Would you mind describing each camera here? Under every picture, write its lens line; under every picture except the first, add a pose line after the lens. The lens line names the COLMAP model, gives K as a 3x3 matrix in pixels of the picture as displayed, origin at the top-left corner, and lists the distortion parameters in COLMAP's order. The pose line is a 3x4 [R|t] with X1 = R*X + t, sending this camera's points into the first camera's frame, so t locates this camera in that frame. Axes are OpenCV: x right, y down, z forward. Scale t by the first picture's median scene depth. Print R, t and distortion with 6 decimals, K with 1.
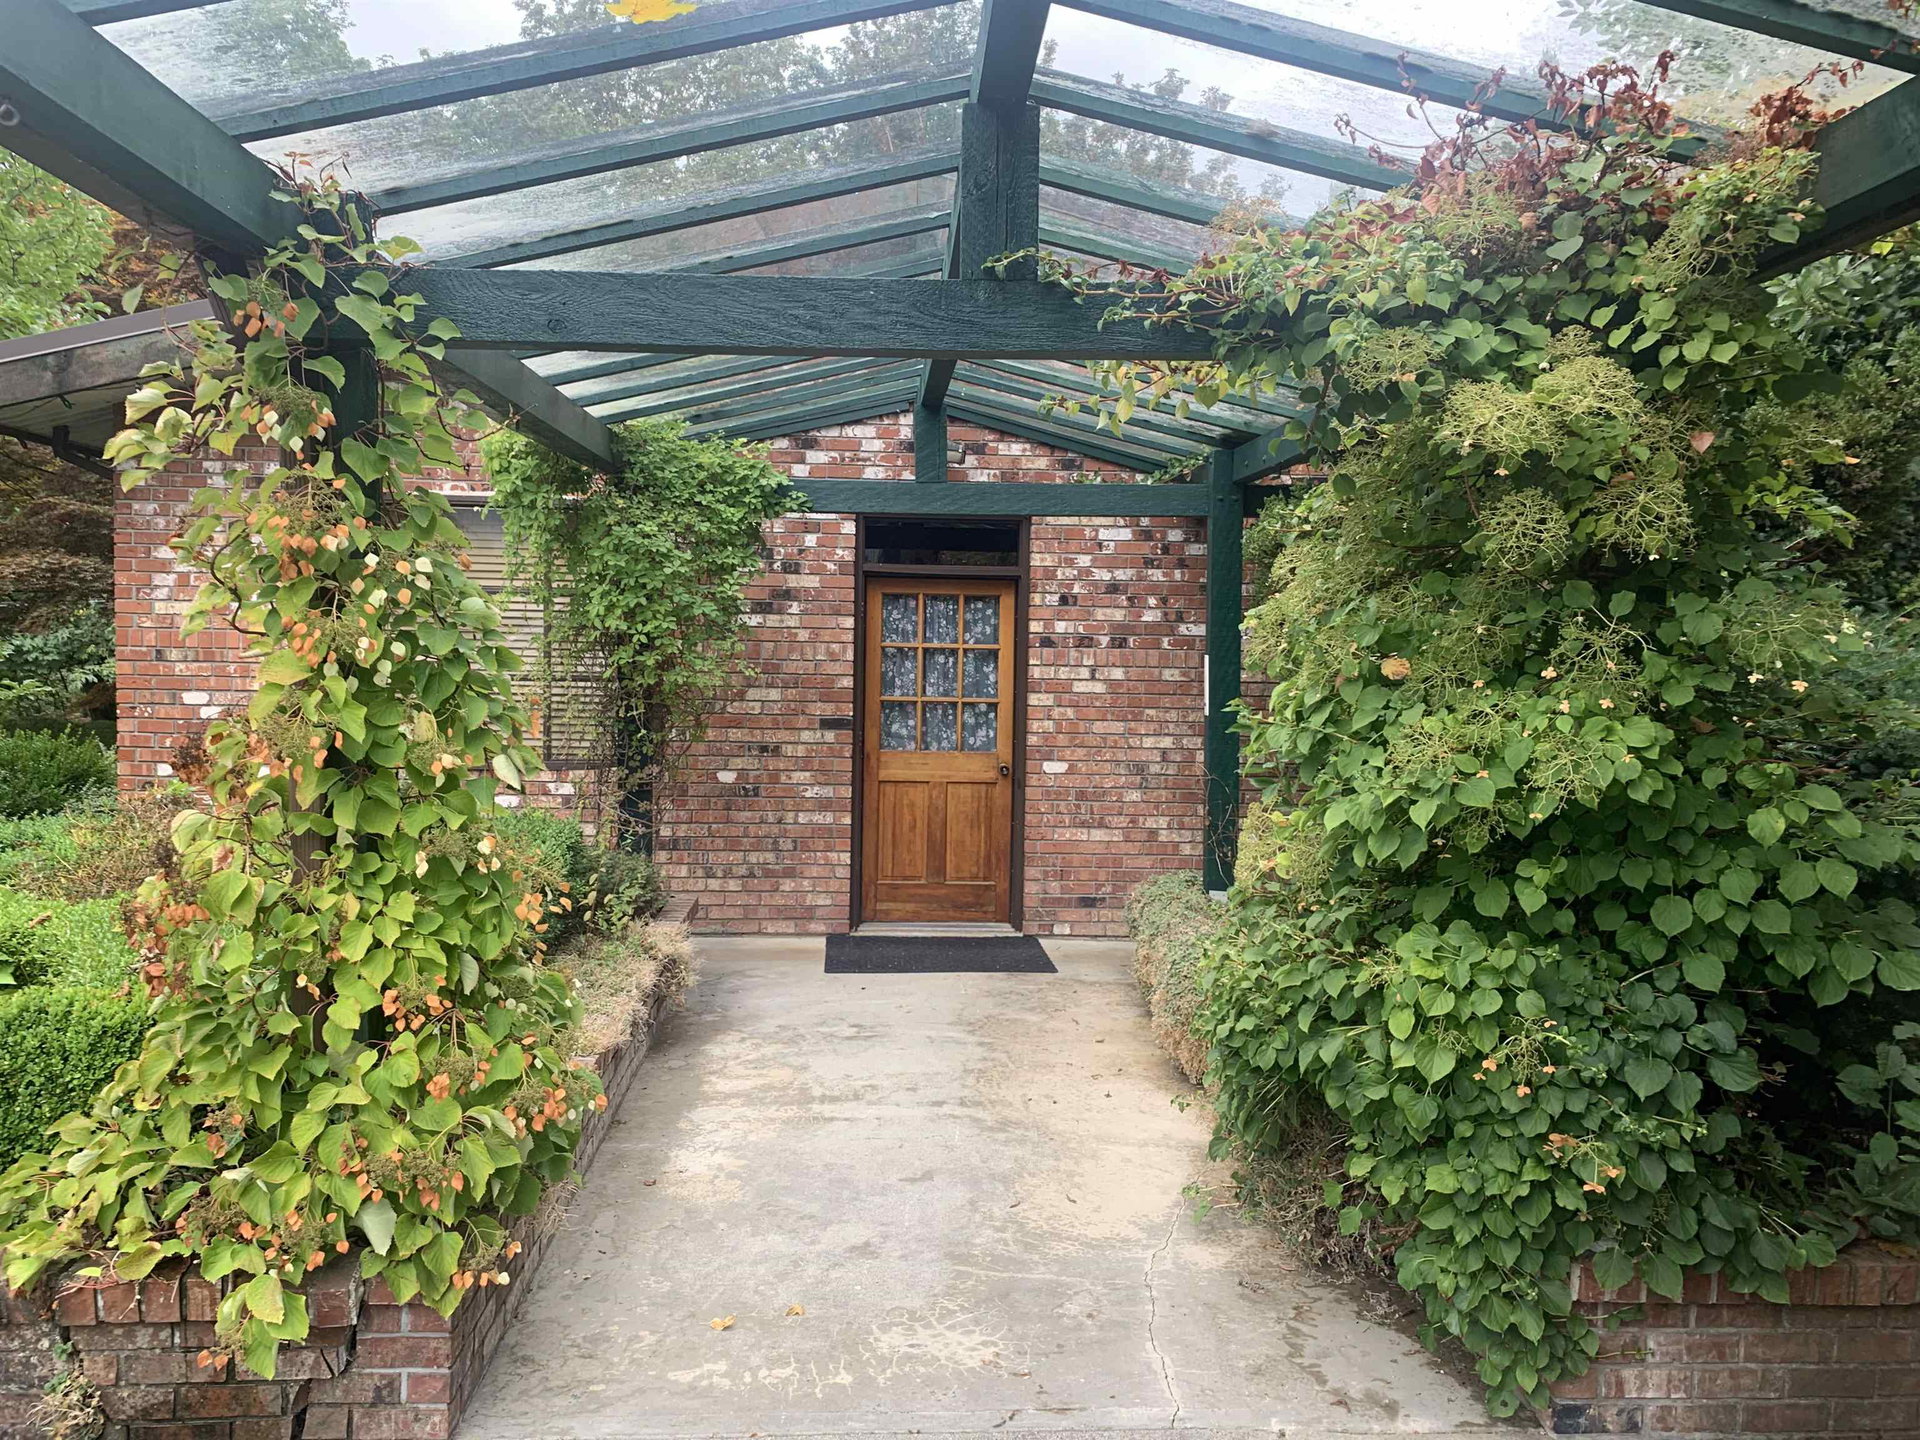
lens RADIAL K [[1455.8, 0, 960.4], [0, 1455.8, 730.2], [0, 0, 1]] dist [0.041083, -0.010497]
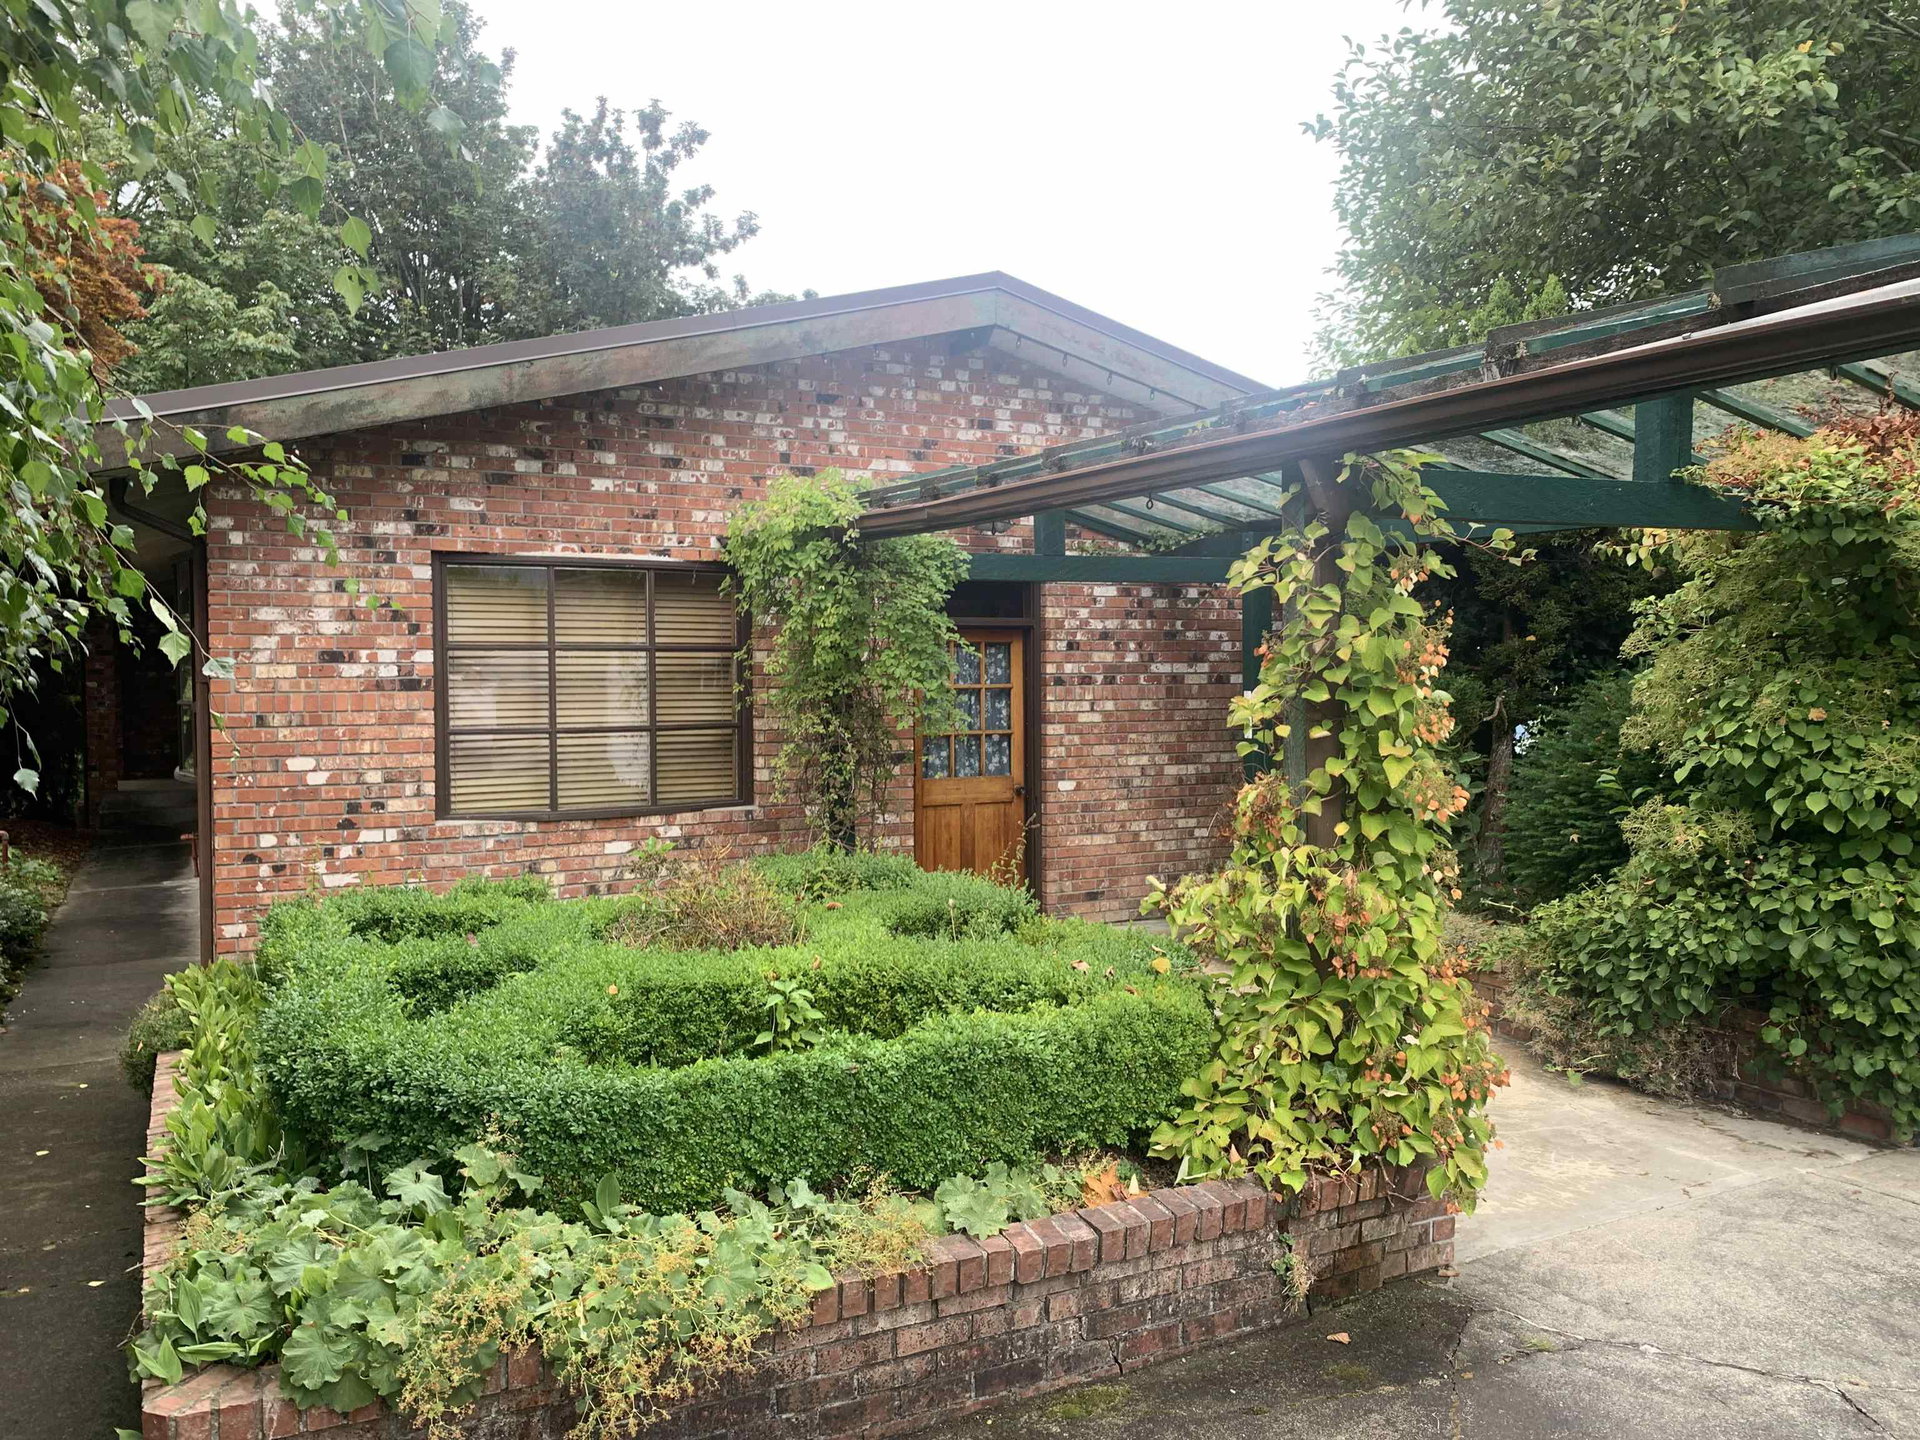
lens RADIAL K [[1455.8, 0, 957.1], [0, 1455.8, 711.2], [0, 0, 1]] dist [0.041083, -0.010497]
pose [[0.909350, -0.035016, 0.414556, -0.512333], [0.041961, 0.999090, -0.007654, -0.030171], [-0.413911, 0.024355, 0.909991, -0.053032]]
